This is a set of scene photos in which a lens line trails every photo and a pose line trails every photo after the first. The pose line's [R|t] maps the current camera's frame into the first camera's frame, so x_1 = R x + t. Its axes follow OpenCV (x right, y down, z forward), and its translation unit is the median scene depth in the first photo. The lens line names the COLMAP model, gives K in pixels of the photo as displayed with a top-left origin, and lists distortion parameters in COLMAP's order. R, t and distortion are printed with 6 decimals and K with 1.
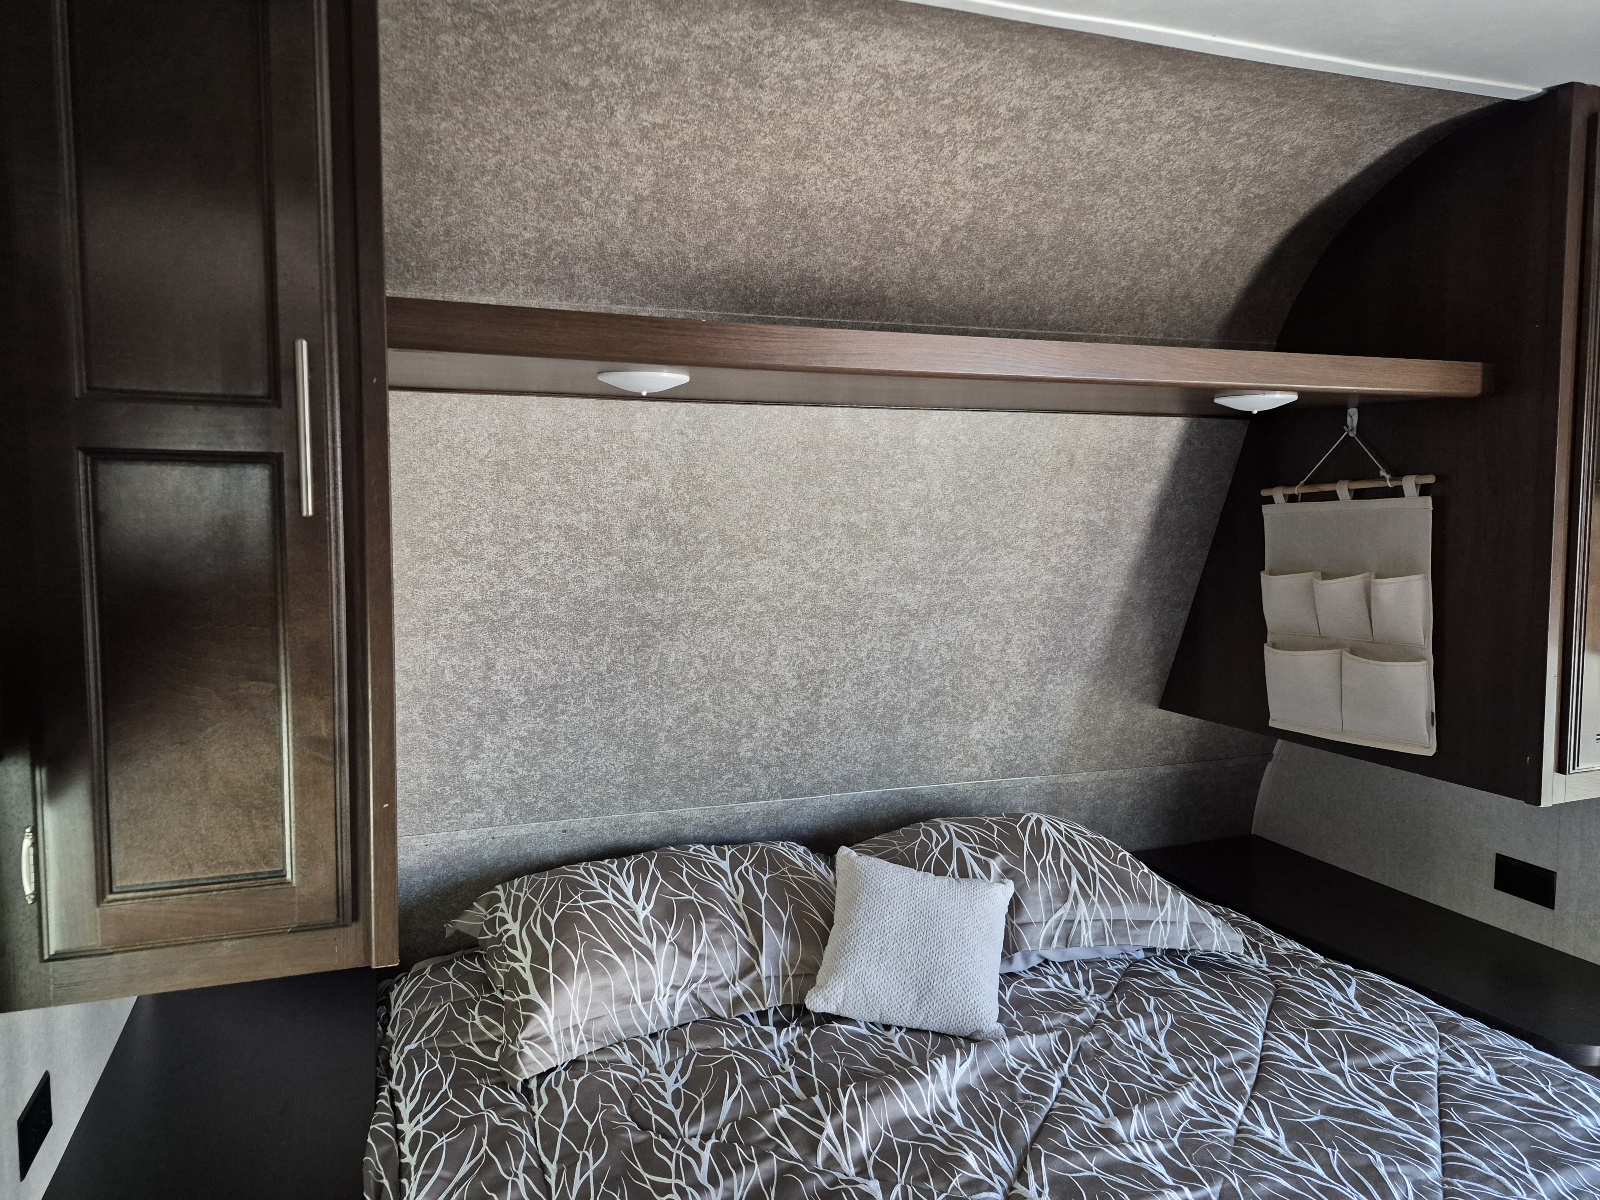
lens RADIAL K [[1123.4, 0, 800.0], [0, 1123.4, 600.0], [0, 0, 1]] dist [0.033093, -0.018561]
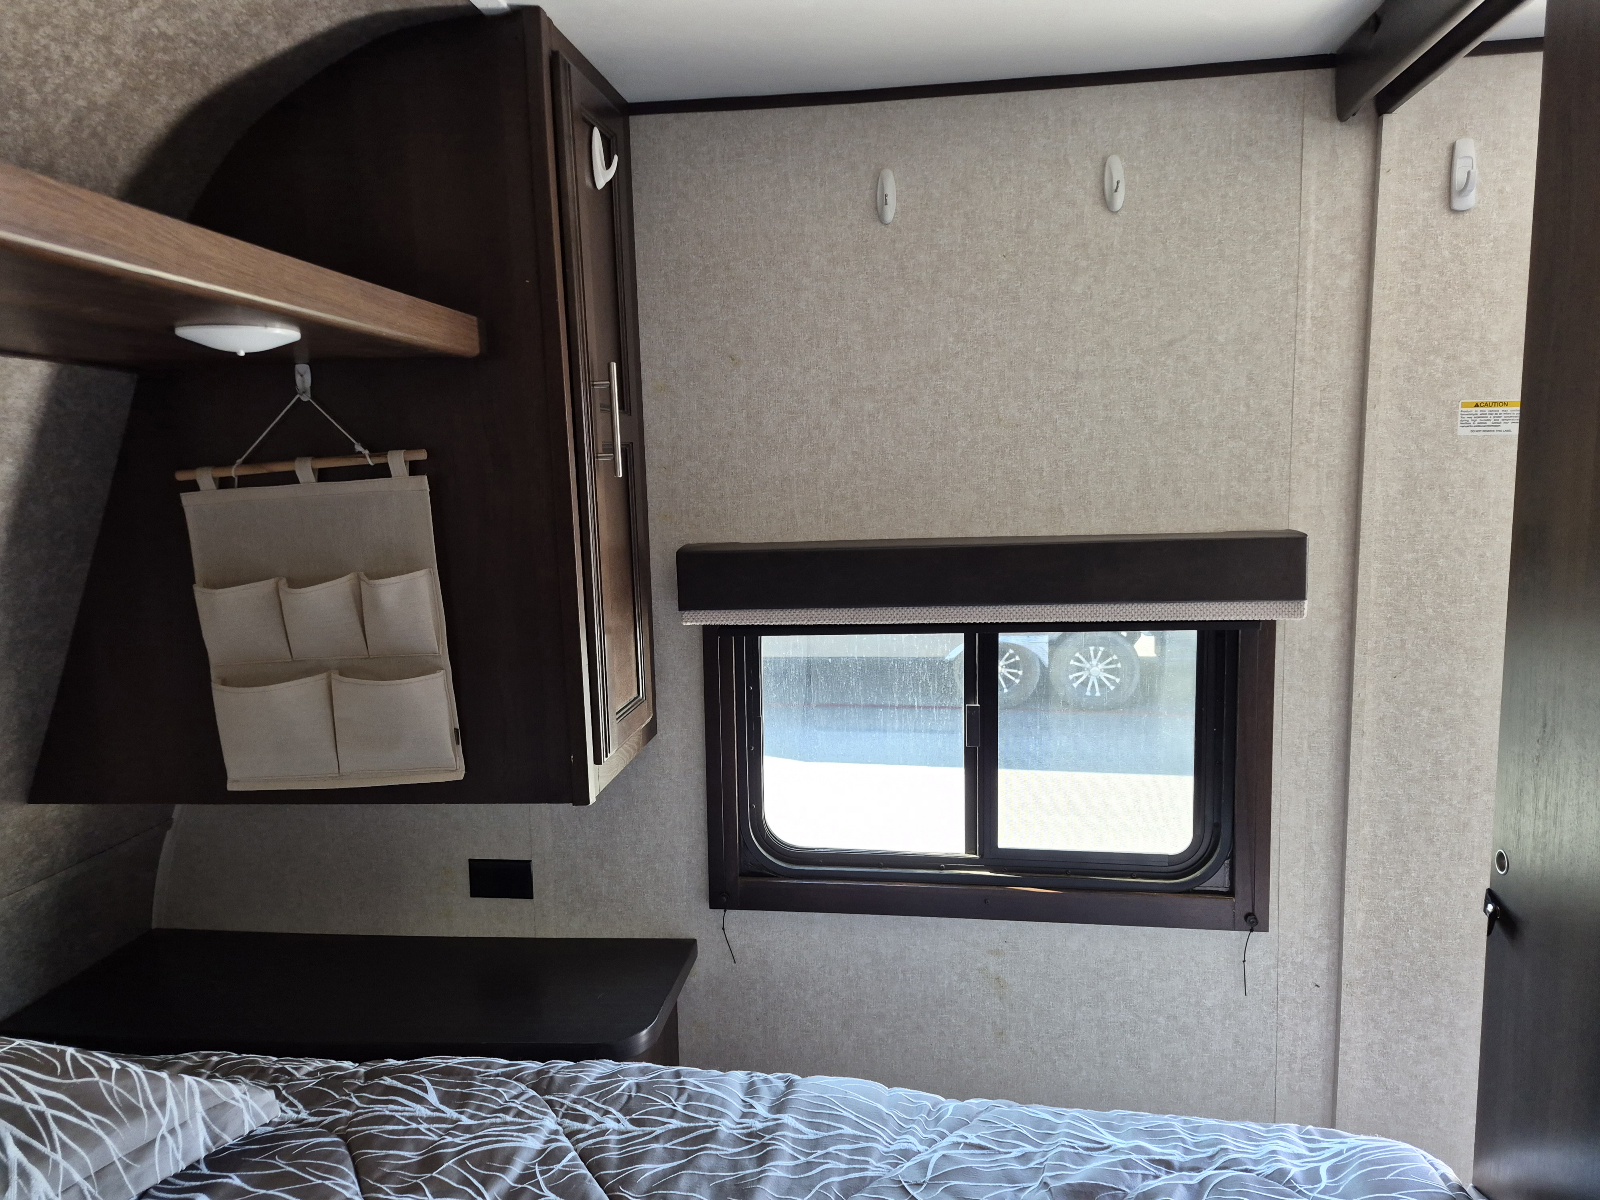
lens RADIAL K [[1123.4, 0, 800.0], [0, 1123.4, 600.0], [0, 0, 1]] dist [0.033093, -0.018561]
pose [[0.484927, -0.112995, 0.867224, -0.038267], [0.106928, 0.991839, 0.069441, -0.027565], [-0.867993, 0.059057, 0.493052, 0.344118]]
